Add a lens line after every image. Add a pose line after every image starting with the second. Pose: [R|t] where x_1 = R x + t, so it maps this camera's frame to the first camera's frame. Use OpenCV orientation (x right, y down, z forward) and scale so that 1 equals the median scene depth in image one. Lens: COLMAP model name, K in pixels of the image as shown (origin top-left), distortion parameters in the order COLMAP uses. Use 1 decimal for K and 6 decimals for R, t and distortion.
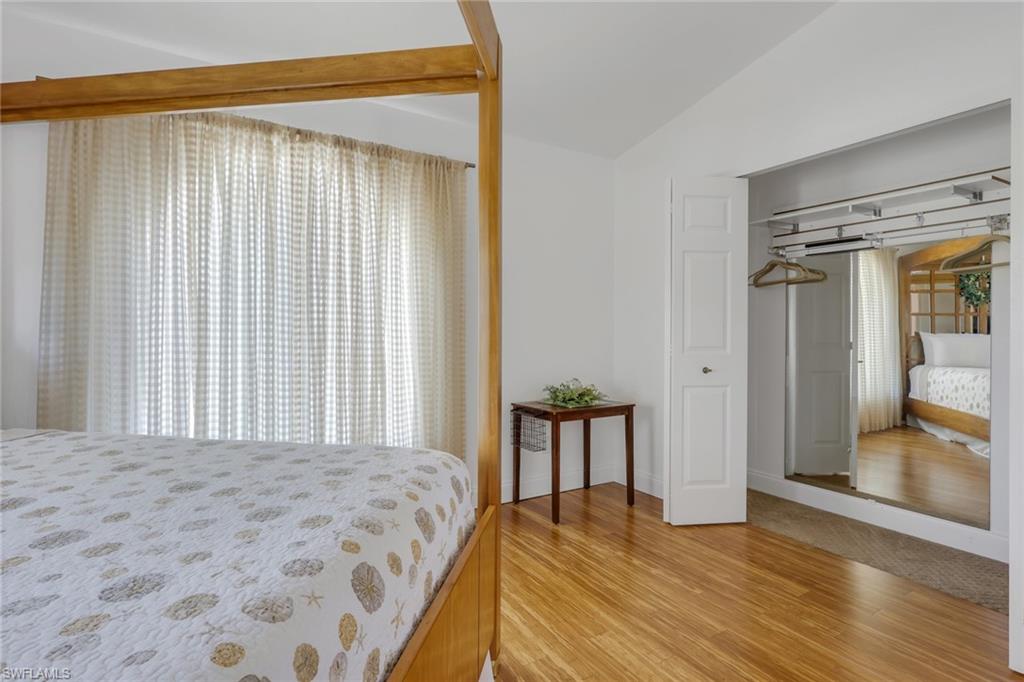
lens RADIAL K [[505.3, 0, 513.8], [0, 505.3, 334.6], [0, 0, 1]] dist [-0.015893, -0.000908]
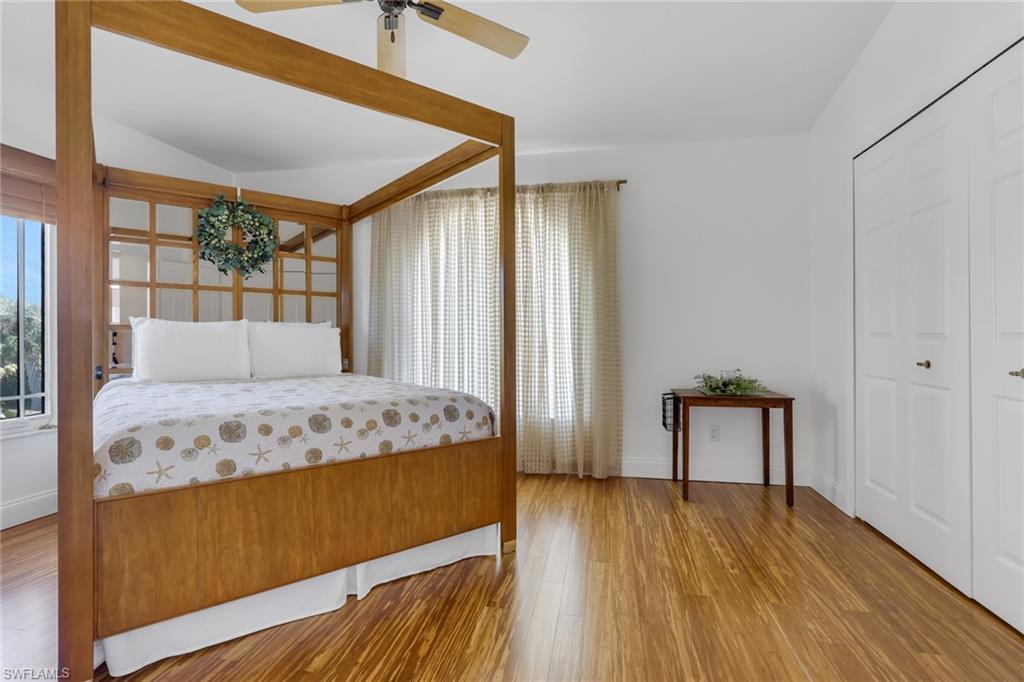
lens RADIAL K [[505.3, 0, 514.1], [0, 505.3, 338.7], [0, 0, 1]] dist [-0.015893, -0.000908]
pose [[0.732290, -0.001571, -0.680991, 0.641713], [0.001839, 0.999998, -0.000330, 0.036032], [0.680990, -0.001011, 0.732292, -0.038284]]
